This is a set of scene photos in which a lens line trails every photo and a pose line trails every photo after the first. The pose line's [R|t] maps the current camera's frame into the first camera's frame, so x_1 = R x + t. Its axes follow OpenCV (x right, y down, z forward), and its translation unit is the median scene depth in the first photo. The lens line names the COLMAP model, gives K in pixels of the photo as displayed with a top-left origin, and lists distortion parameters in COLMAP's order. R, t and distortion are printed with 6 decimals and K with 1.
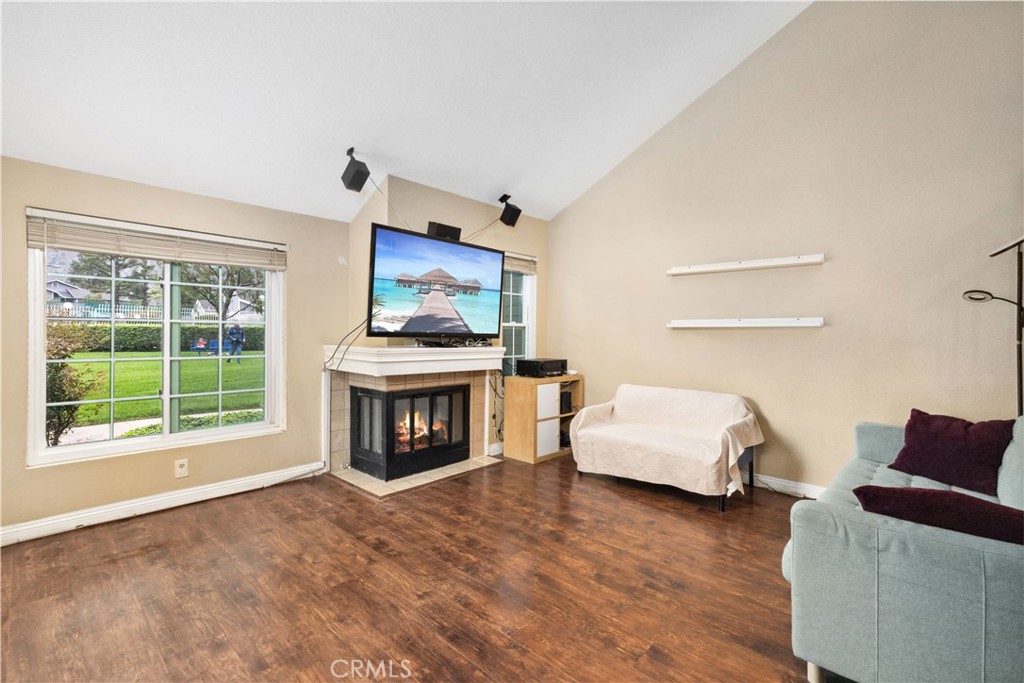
lens RADIAL K [[452.0, 0, 484.2], [0, 452.0, 341.8], [0, 0, 1]] dist [0.001917, -0.000615]
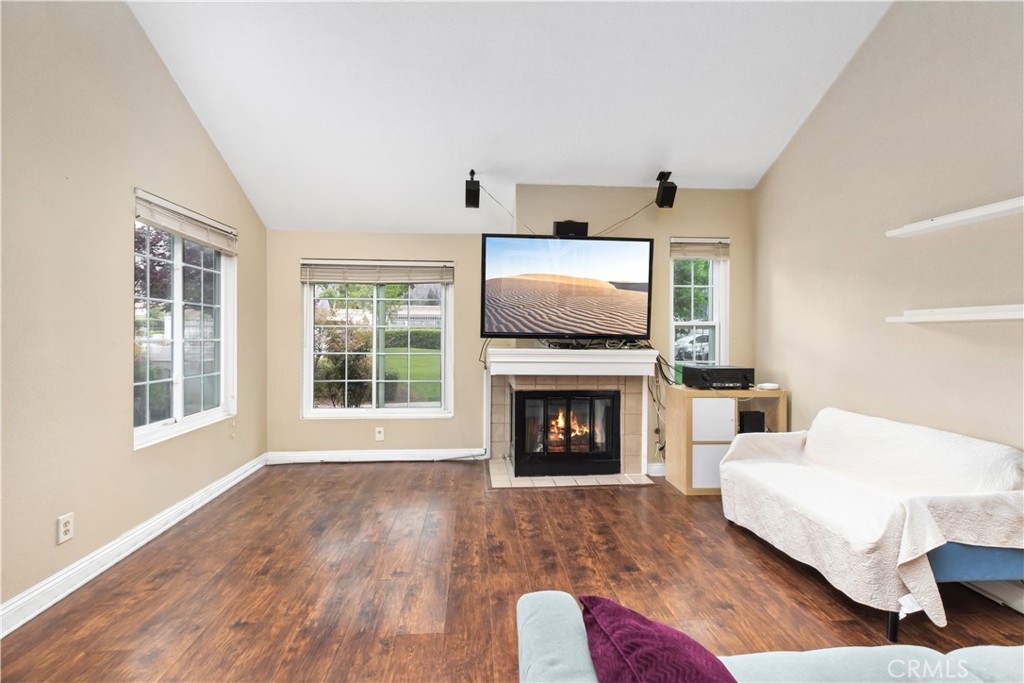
lens RADIAL K [[452.0, 0, 508.7], [0, 452.0, 334.8], [0, 0, 1]] dist [0.001917, -0.000615]
pose [[0.749550, -0.003776, -0.661937, 0.448074], [-0.007004, 0.999883, -0.013635, -0.004274], [0.661911, 0.014856, 0.749435, 0.193462]]
